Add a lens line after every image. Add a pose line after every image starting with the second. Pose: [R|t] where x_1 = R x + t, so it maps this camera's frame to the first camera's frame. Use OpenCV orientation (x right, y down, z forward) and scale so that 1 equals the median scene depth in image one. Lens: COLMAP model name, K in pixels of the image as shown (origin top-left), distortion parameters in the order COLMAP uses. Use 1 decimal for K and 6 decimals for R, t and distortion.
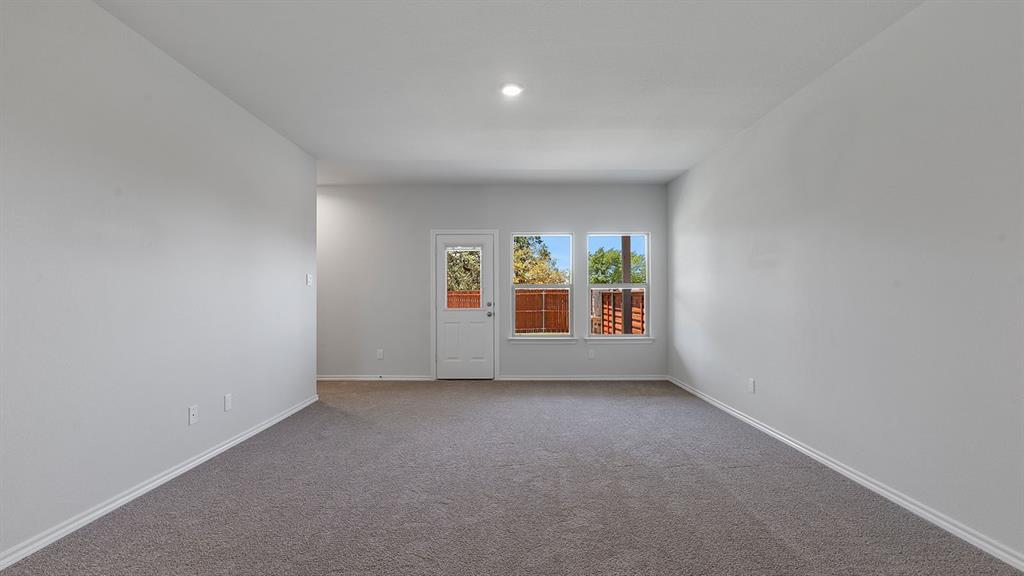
lens RADIAL K [[467.0, 0, 520.0], [0, 467.0, 290.1], [0, 0, 1]] dist [-0.001493, -0.000333]
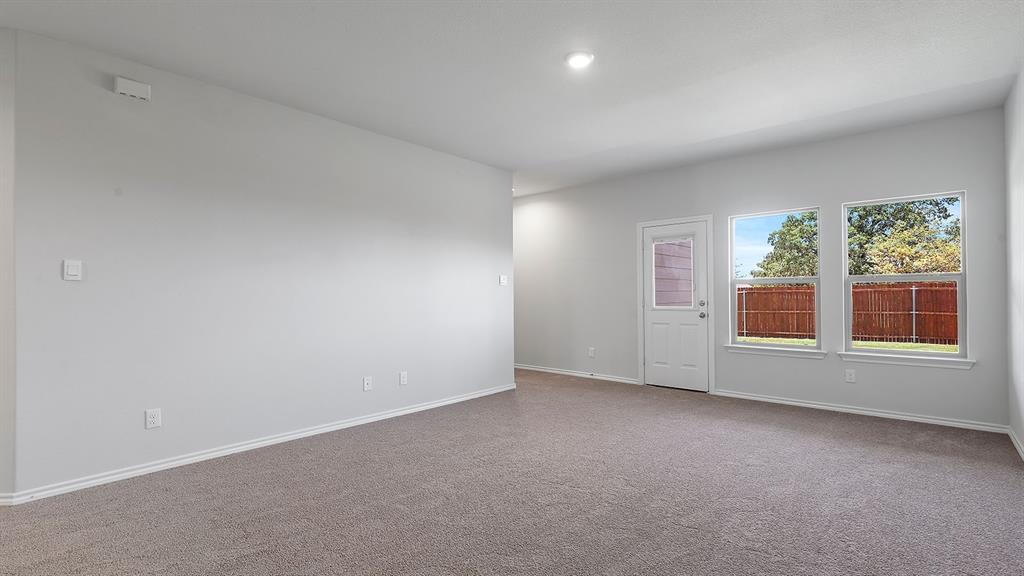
lens RADIAL K [[467.0, 0, 505.8], [0, 467.0, 290.1], [0, 0, 1]] dist [-0.001493, -0.000333]
pose [[0.738595, -0.009732, -0.674079, 0.244115], [0.013818, 0.999904, 0.000705, 0.000299], [0.674008, -0.009836, 0.738659, 0.131835]]
